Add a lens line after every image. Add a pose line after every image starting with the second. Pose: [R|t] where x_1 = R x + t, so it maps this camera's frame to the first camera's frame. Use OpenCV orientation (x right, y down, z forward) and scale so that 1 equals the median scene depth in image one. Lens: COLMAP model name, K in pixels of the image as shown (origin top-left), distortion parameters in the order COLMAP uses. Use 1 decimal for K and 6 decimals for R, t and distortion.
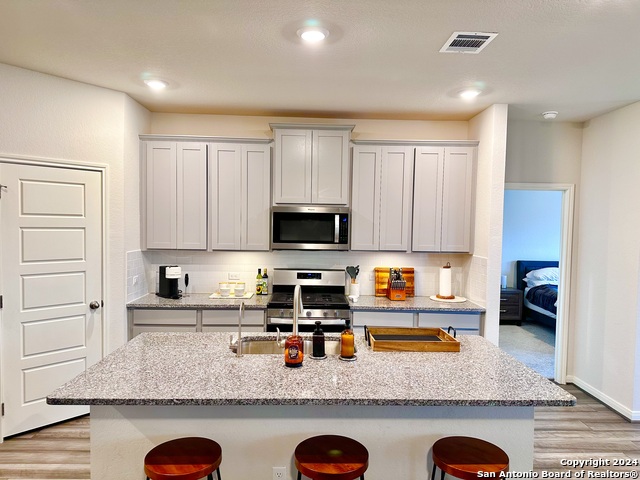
lens RADIAL K [[443.2, 0, 322.1], [0, 443.2, 242.0], [0, 0, 1]] dist [0.074428, -0.092670]
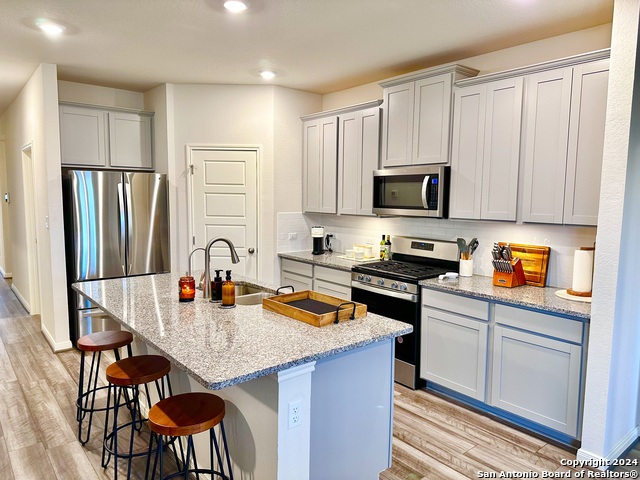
lens RADIAL K [[443.2, 0, 320.8], [0, 443.2, 238.9], [0, 0, 1]] dist [0.074428, -0.092670]
pose [[0.616687, 0.066932, -0.784358, 0.587247], [-0.032583, 0.997695, 0.059519, 0.016114], [0.786534, -0.011148, 0.617447, 0.294671]]
